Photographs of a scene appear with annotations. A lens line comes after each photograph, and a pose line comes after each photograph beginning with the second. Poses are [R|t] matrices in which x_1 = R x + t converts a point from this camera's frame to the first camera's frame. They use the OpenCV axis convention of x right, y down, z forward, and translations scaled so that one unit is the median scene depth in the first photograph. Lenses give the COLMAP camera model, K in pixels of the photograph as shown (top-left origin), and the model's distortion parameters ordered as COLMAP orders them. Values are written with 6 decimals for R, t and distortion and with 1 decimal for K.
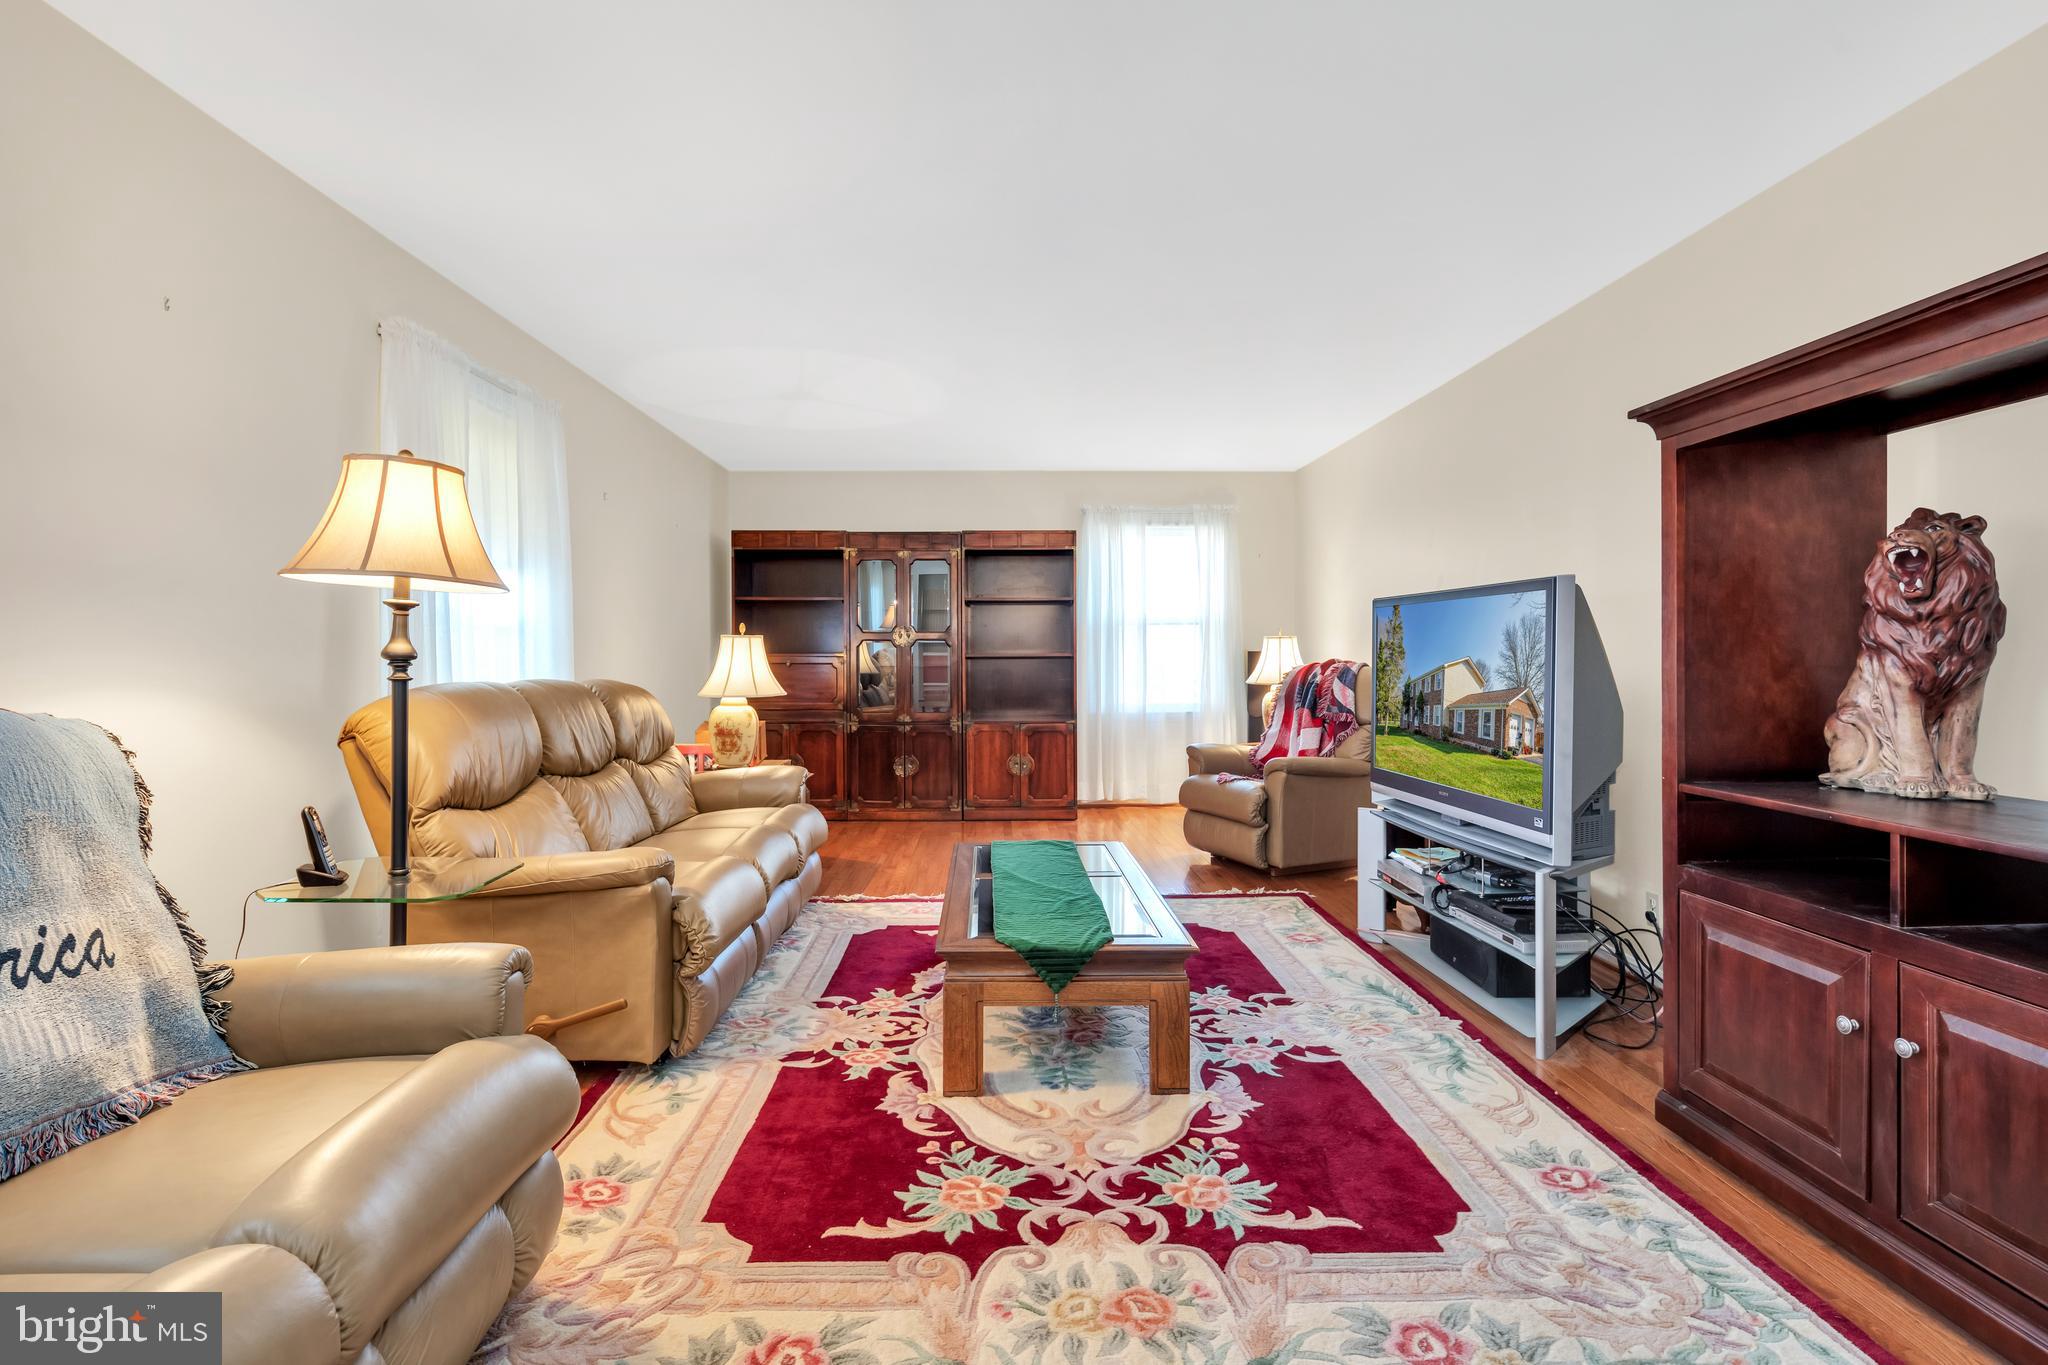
lens RADIAL K [[1008.6, 0, 1022.2], [0, 1008.6, 673.9], [0, 0, 1]] dist [-0.001793, -0.001772]
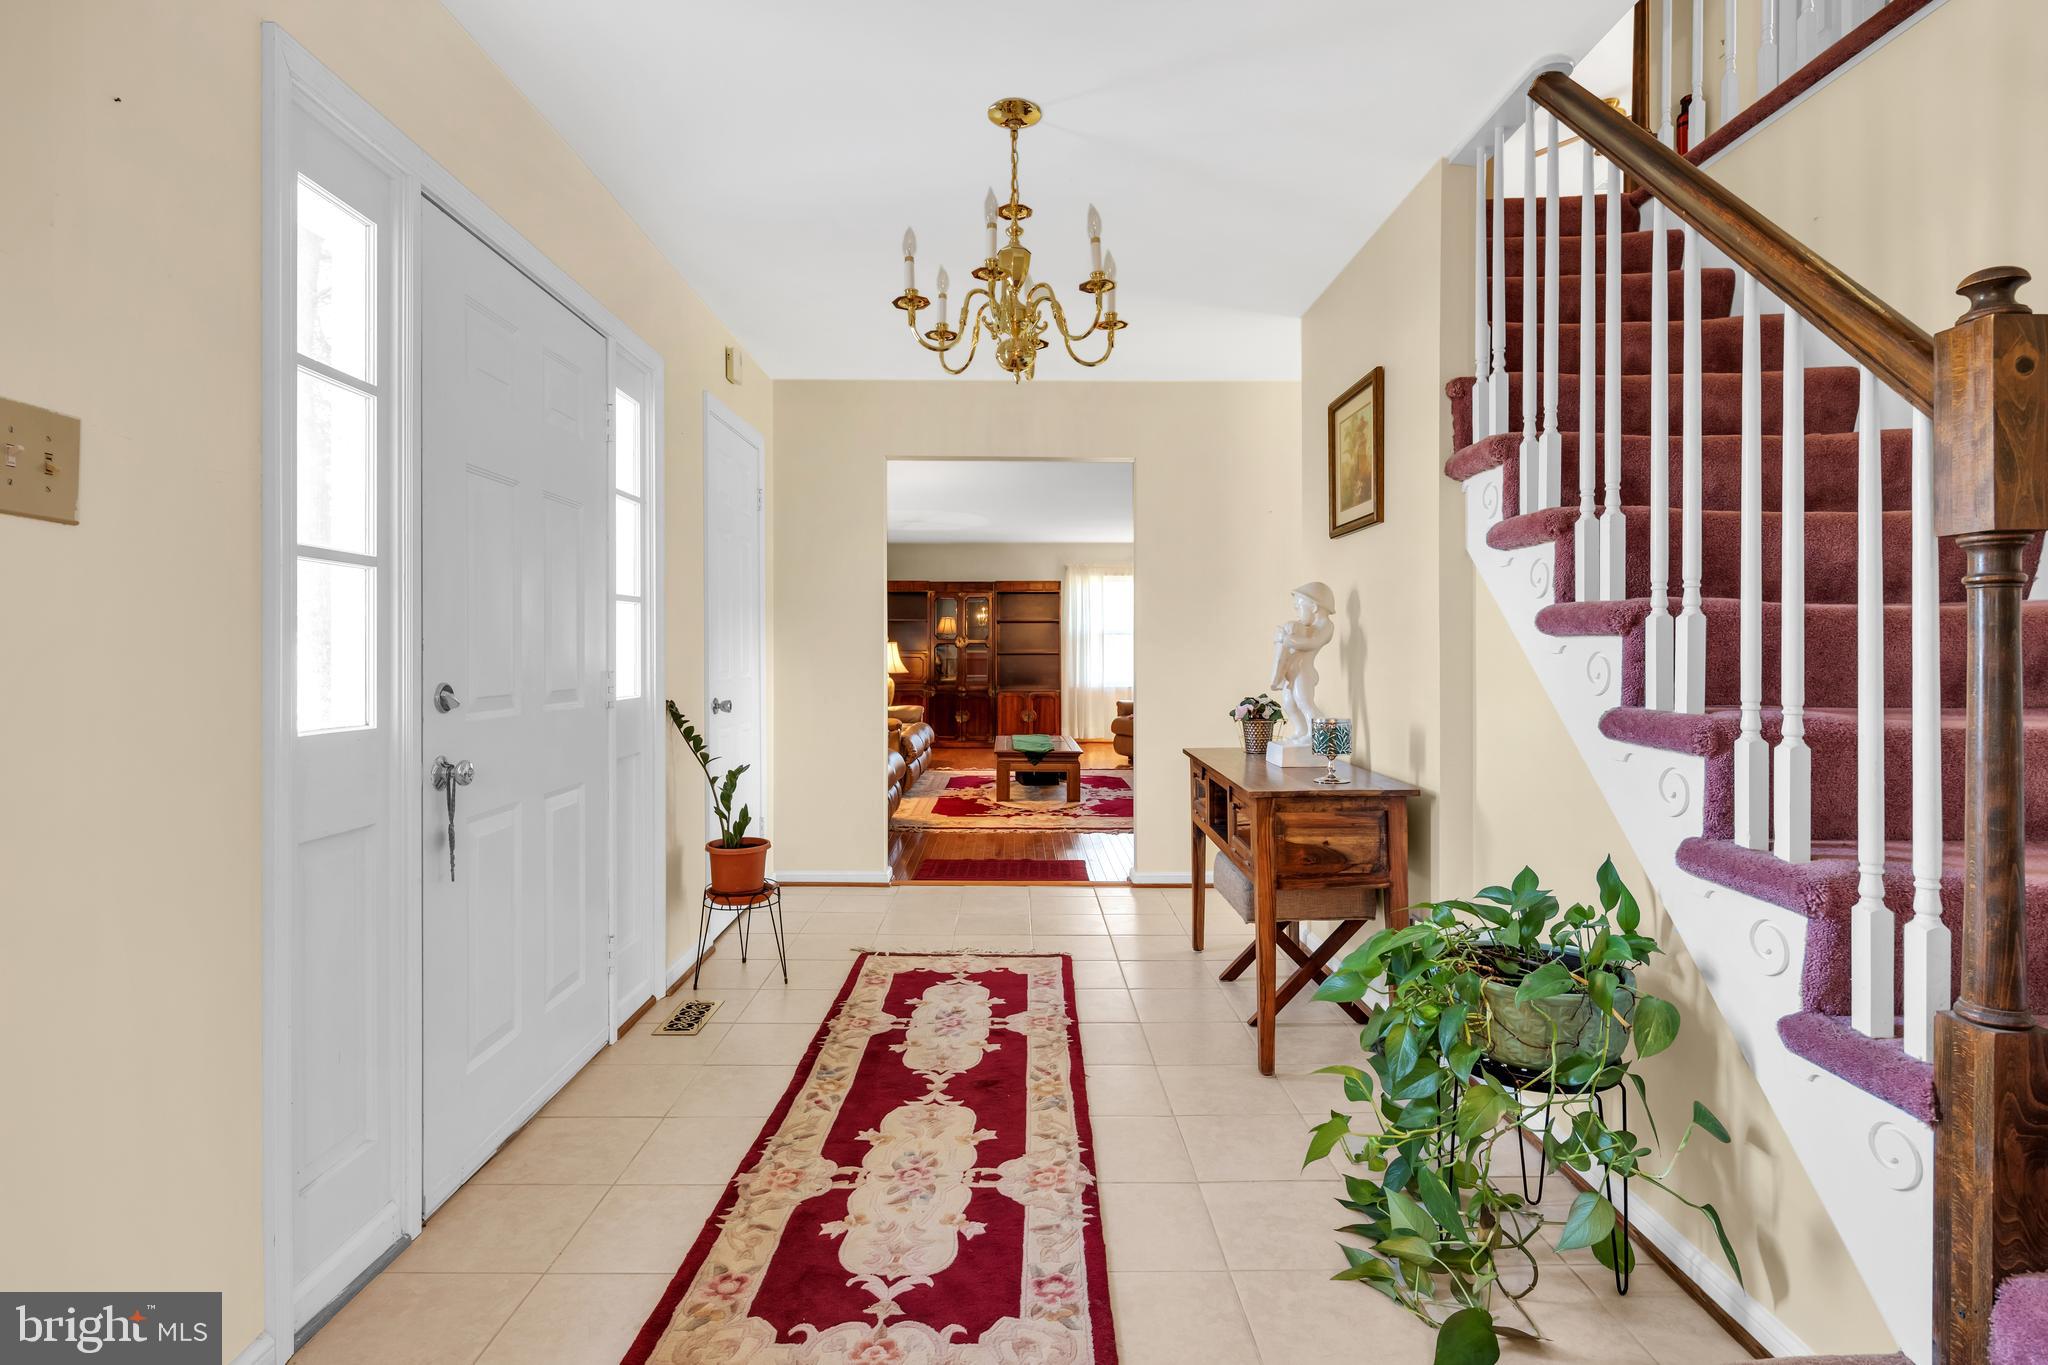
lens RADIAL K [[1008.6, 0, 1023.7], [0, 1008.6, 669.1], [0, 0, 1]] dist [-0.001793, -0.001772]
pose [[0.999869, 0.001370, -0.016144, 0.018064], [-0.001420, 0.999994, -0.003114, 0.015234], [0.016139, 0.003136, 0.999865, -0.737446]]
